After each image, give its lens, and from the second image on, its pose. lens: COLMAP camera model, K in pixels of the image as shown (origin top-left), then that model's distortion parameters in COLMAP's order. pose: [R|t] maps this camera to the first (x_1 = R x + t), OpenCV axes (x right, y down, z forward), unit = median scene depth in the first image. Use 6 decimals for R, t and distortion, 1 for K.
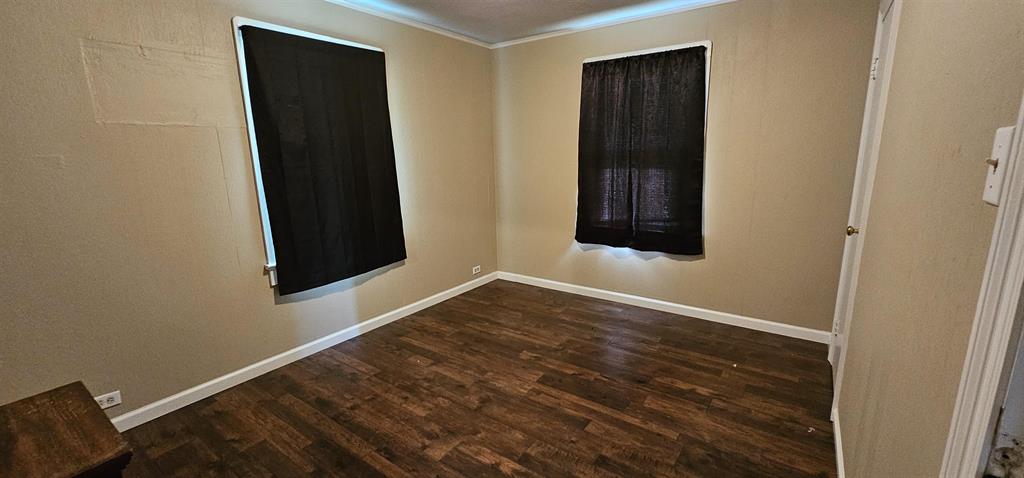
lens RADIAL K [[415.3, 0, 512.0], [0, 415.3, 239.0], [0, 0, 1]] dist [-0.001068, 0.000035]
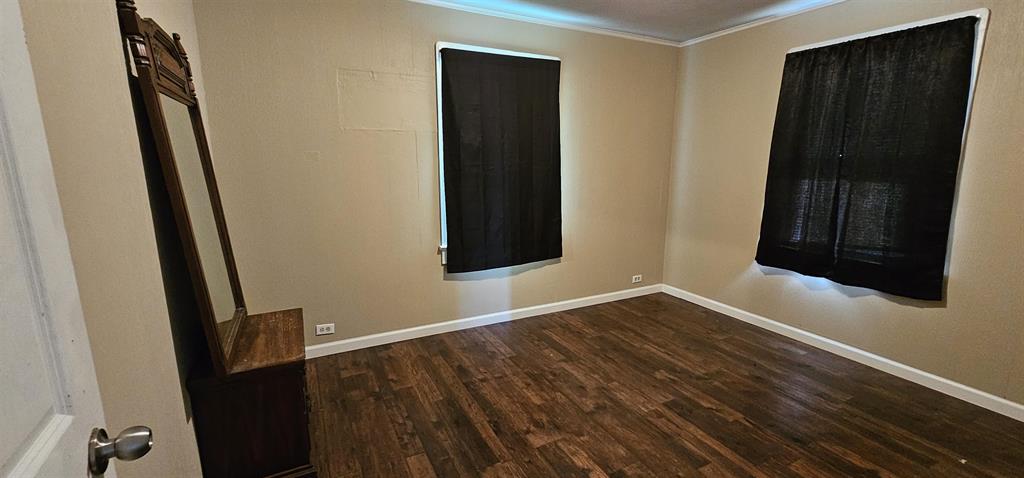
lens RADIAL K [[415.3, 0, 512.0], [0, 415.3, 239.0], [0, 0, 1]] dist [-0.001068, 0.000035]
pose [[0.892655, 0.105532, -0.438213, 0.100775], [-0.110973, 0.993735, 0.013260, 0.002953], [0.436867, 0.036793, 0.898773, 0.009589]]
